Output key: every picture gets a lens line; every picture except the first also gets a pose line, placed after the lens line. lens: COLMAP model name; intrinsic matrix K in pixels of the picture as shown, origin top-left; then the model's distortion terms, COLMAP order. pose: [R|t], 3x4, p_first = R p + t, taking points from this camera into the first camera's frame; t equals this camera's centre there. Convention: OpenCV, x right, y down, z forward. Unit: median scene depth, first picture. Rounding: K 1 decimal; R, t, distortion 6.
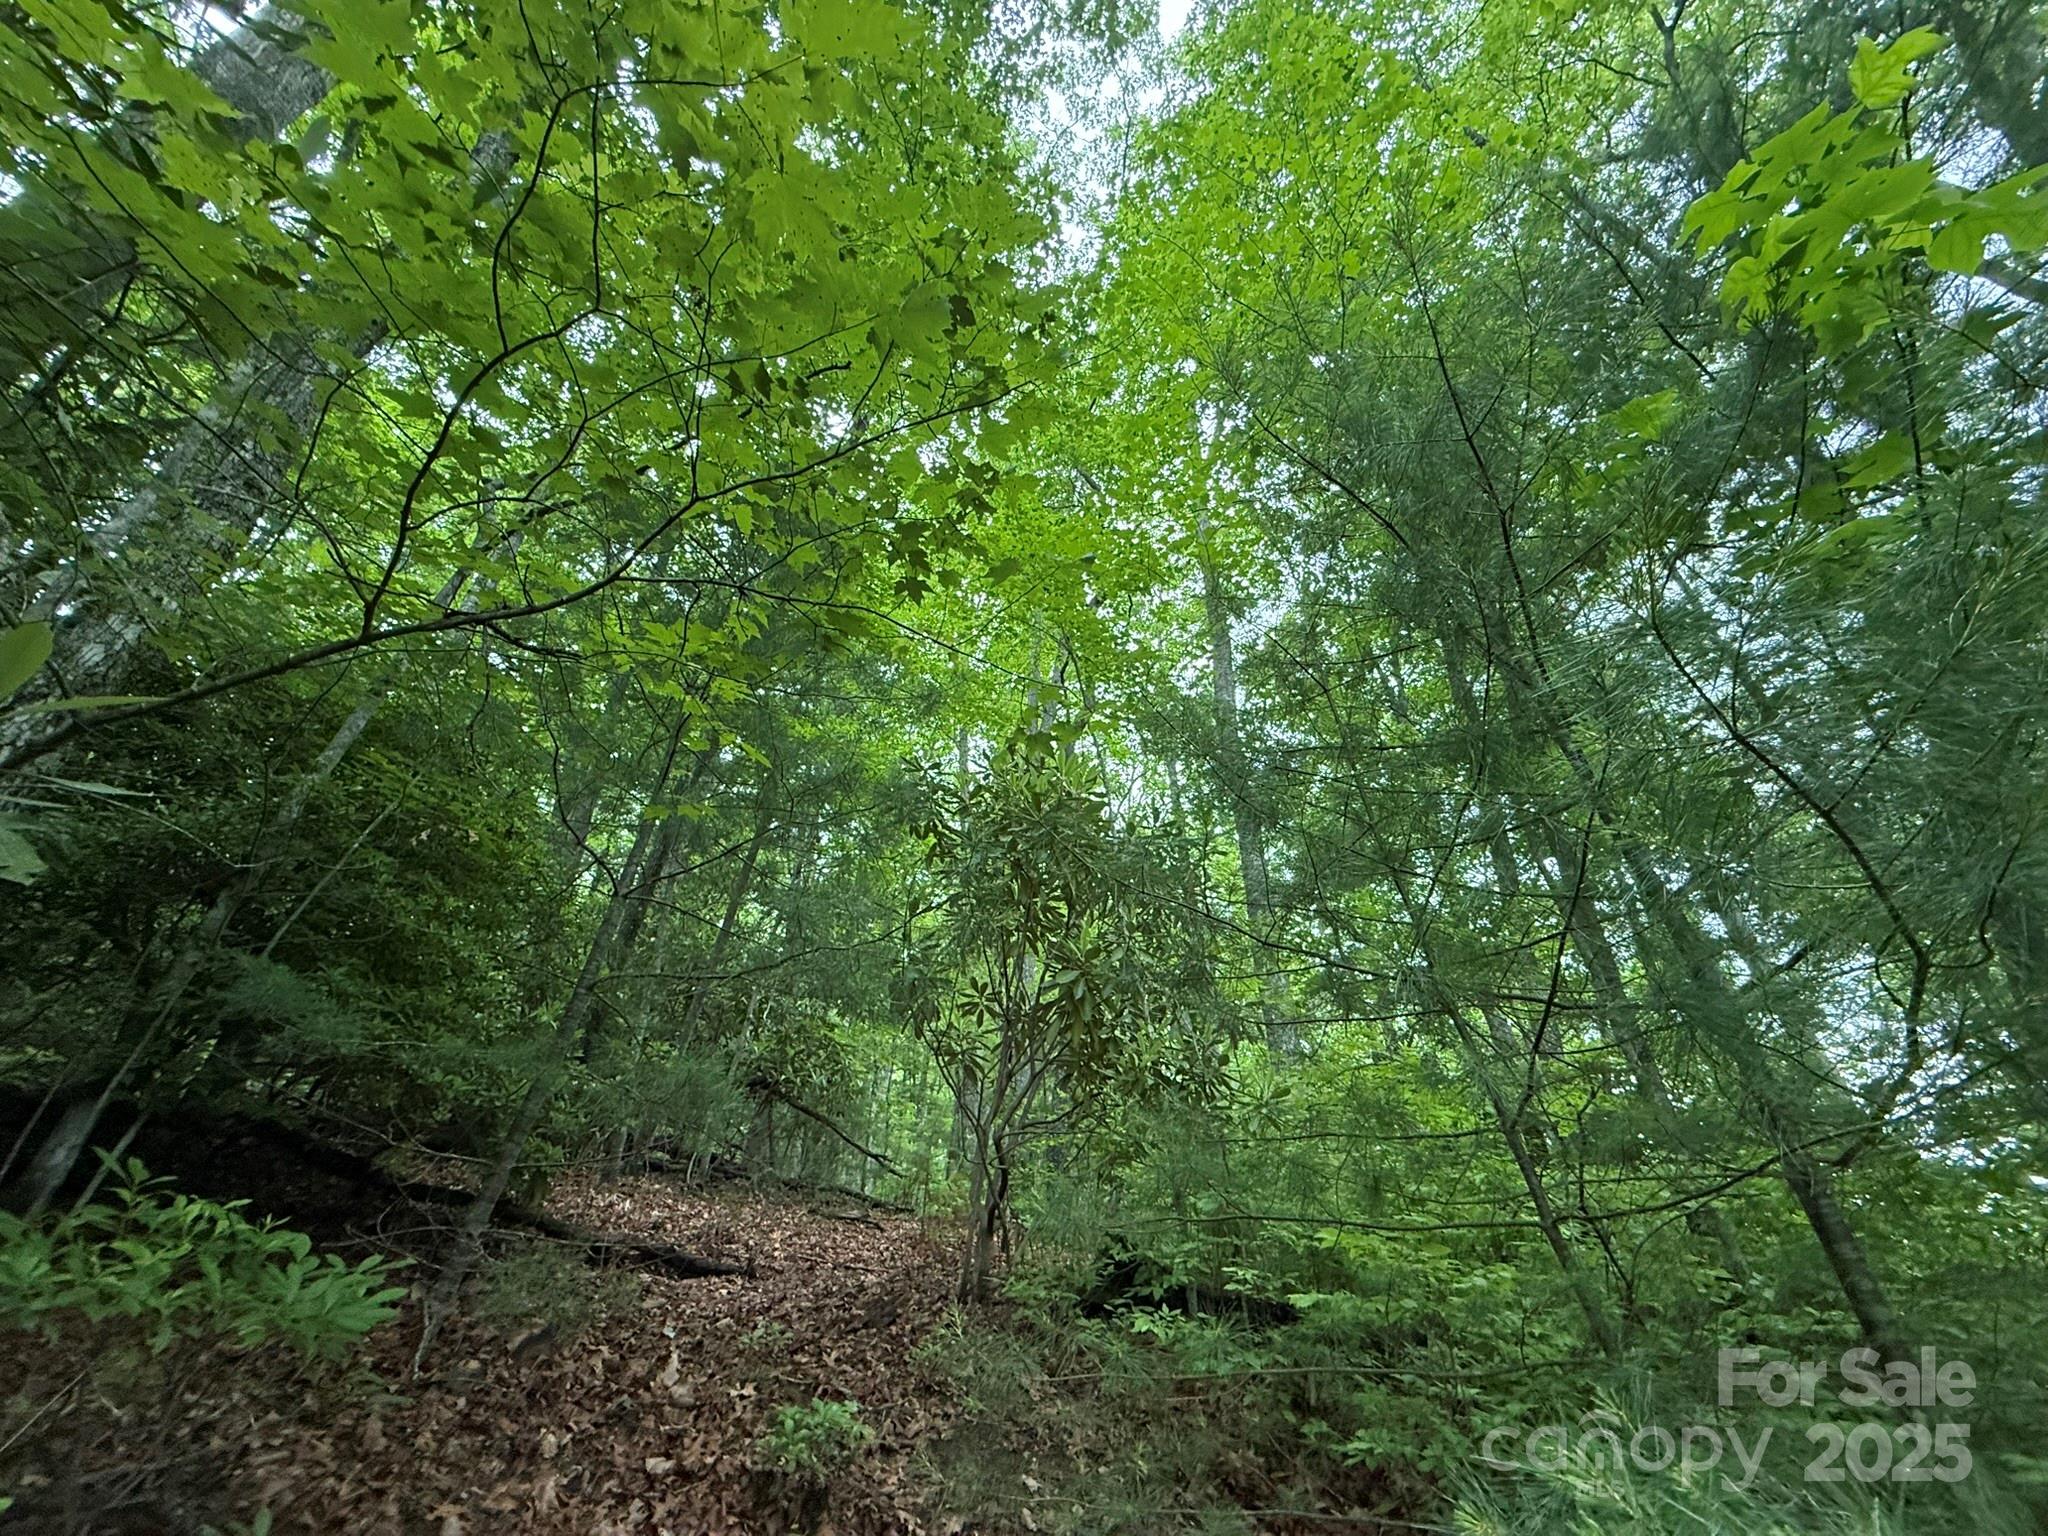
lens RADIAL K [[818.0, 0, 1024.0], [0, 818.0, 768.0], [0, 0, 1]] dist [-0.003105, 0.000210]
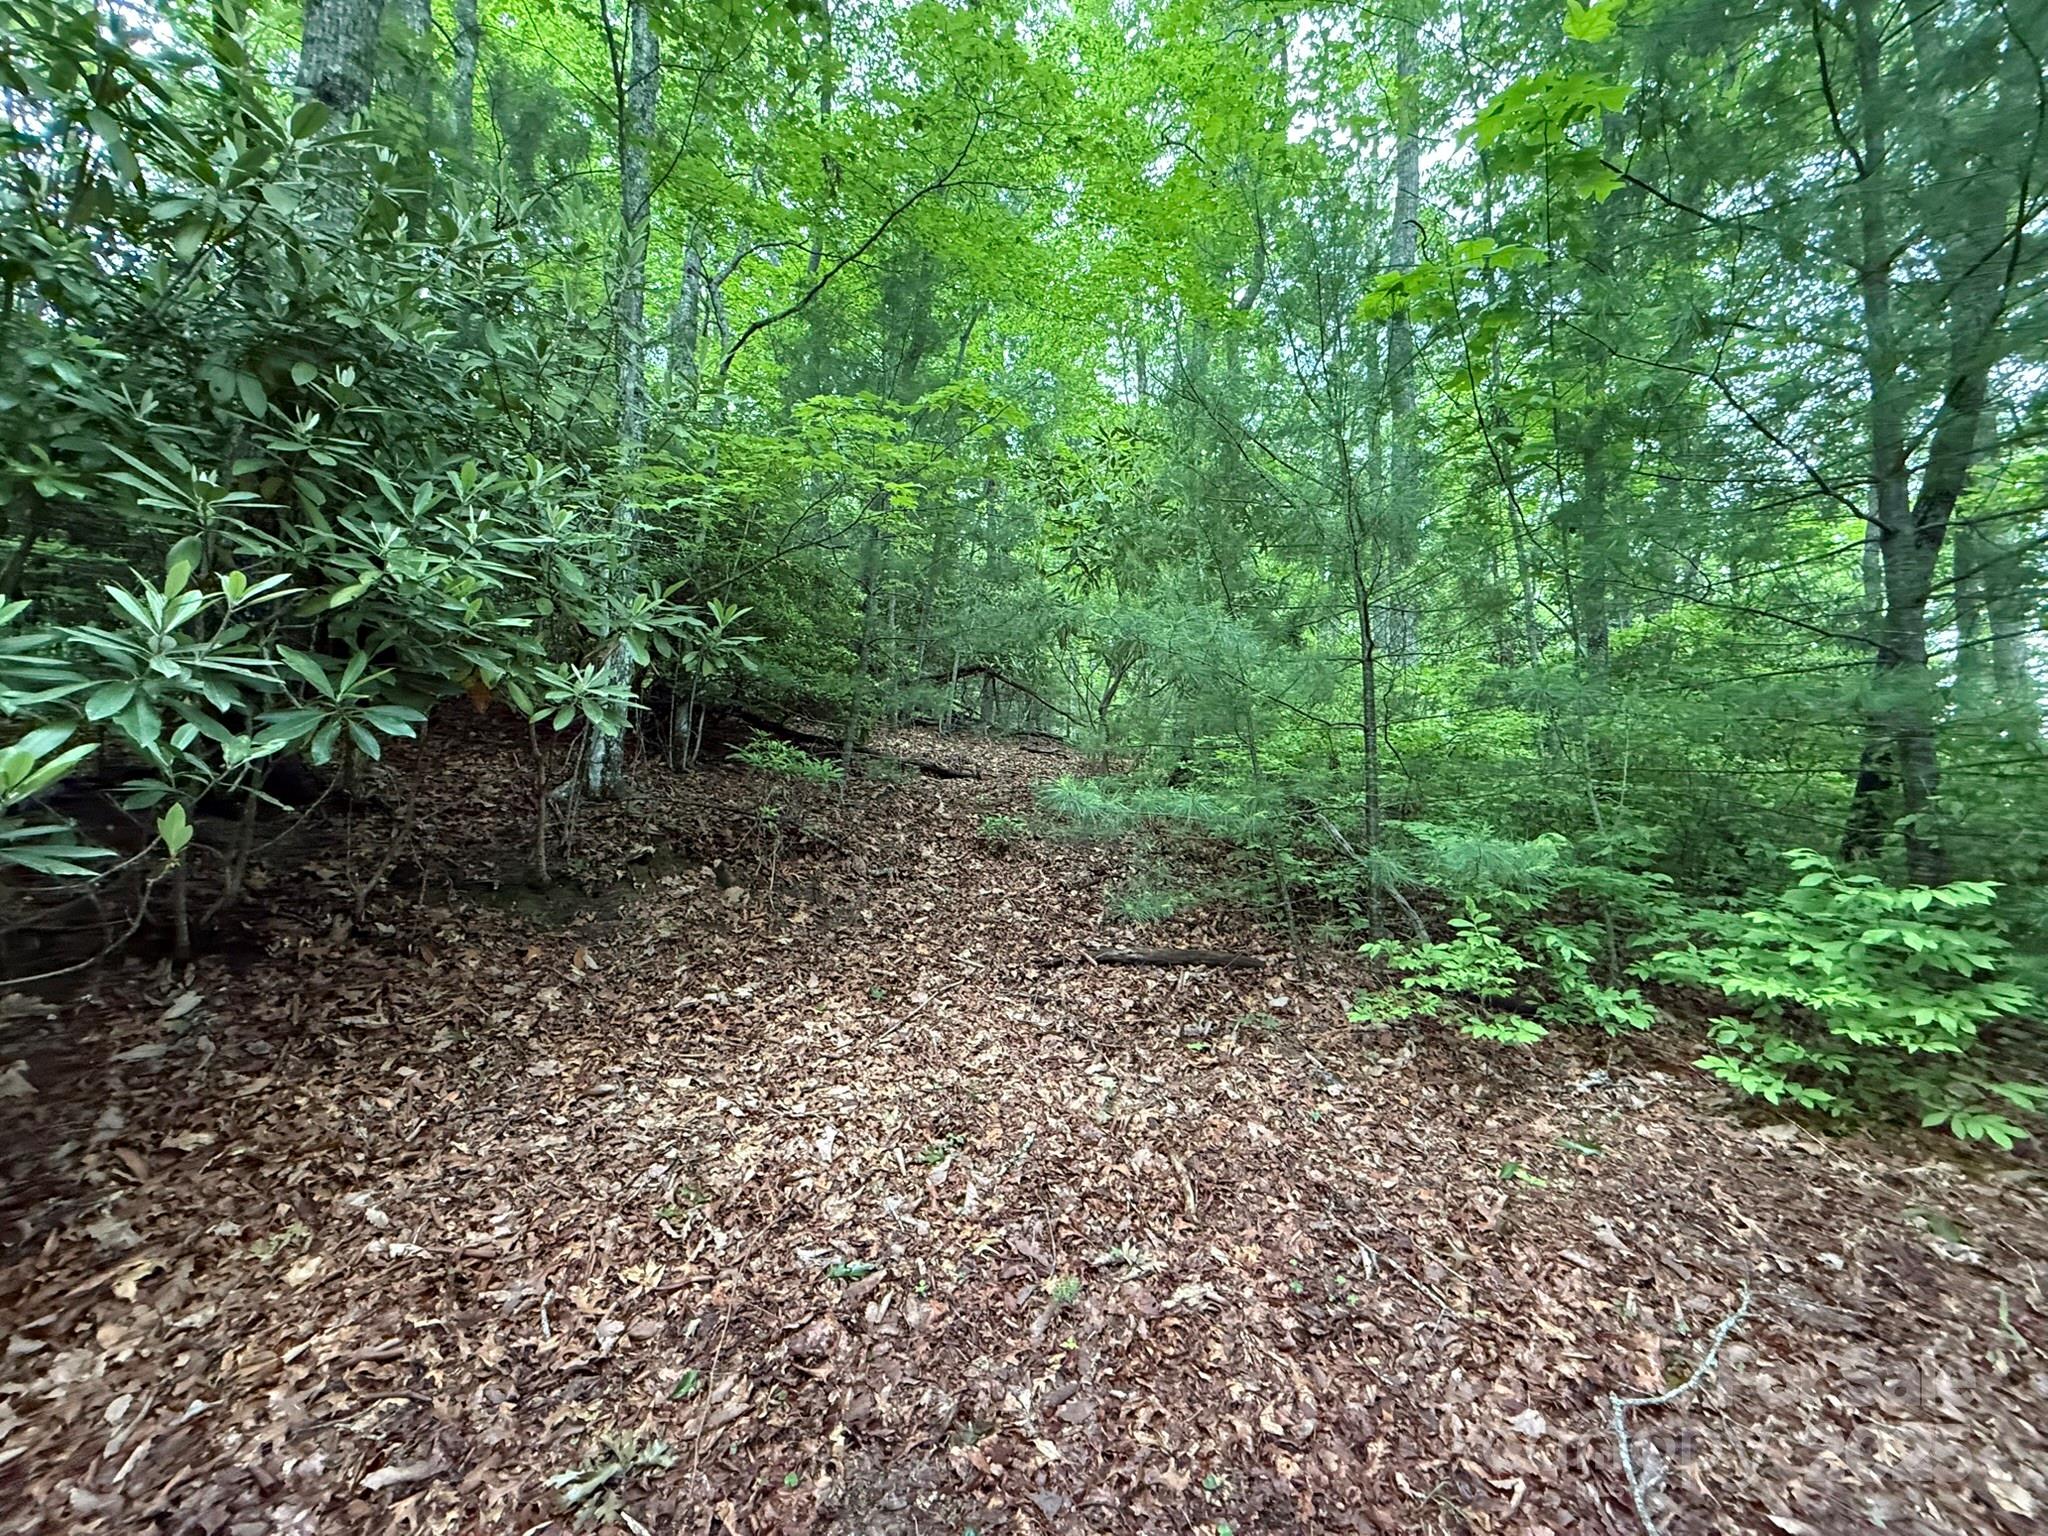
lens RADIAL K [[818.0, 0, 1024.0], [0, 818.0, 768.0], [0, 0, 1]] dist [-0.003105, 0.000210]
pose [[0.966704, 0.003045, -0.255878, 0.366135], [0.123502, 0.870212, 0.476946, -0.403611], [0.224121, -0.492668, 0.840862, -0.790964]]
